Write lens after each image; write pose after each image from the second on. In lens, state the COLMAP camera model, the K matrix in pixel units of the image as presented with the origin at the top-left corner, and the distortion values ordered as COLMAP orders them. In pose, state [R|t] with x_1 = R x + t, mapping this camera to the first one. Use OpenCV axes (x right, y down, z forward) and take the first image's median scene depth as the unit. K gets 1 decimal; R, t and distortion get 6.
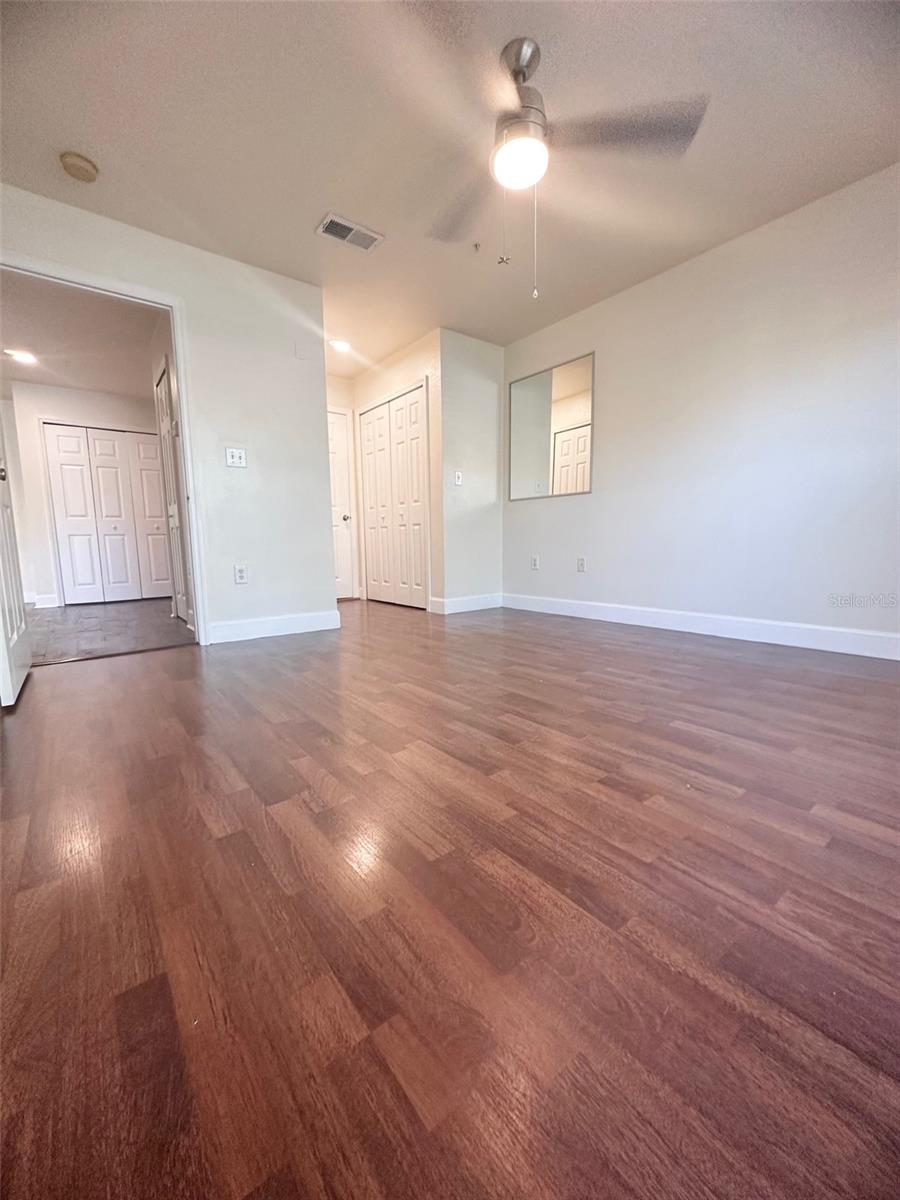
lens RADIAL K [[474.8, 0, 450.0], [0, 474.8, 600.0], [0, 0, 1]] dist [-0.011524, 0.000123]
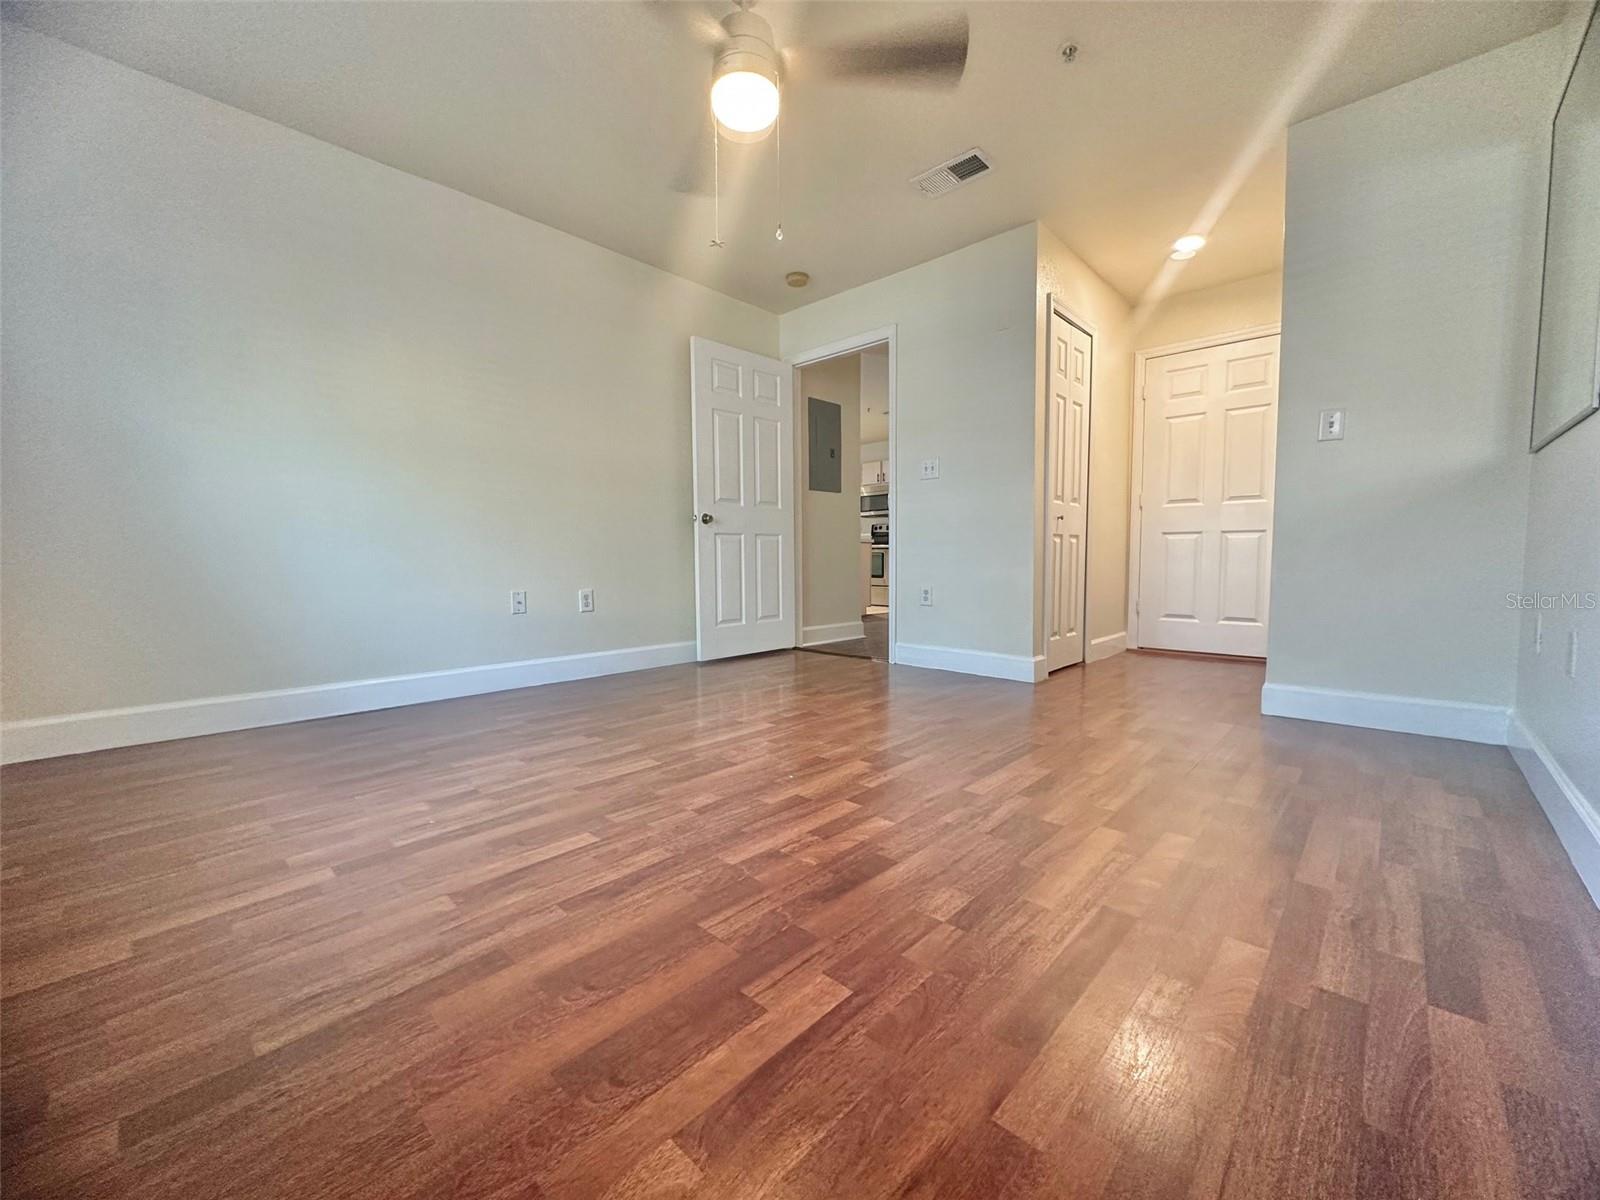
lens RADIAL K [[633.1, 0, 796.9], [0, 633.1, 595.0], [0, 0, 1]] dist [-0.011524, 0.000123]
pose [[0.155723, 0.071460, -0.985213, 1.348003], [-0.118403, 0.991539, 0.053204, -0.170528], [0.980679, 0.108367, 0.162866, 1.057715]]
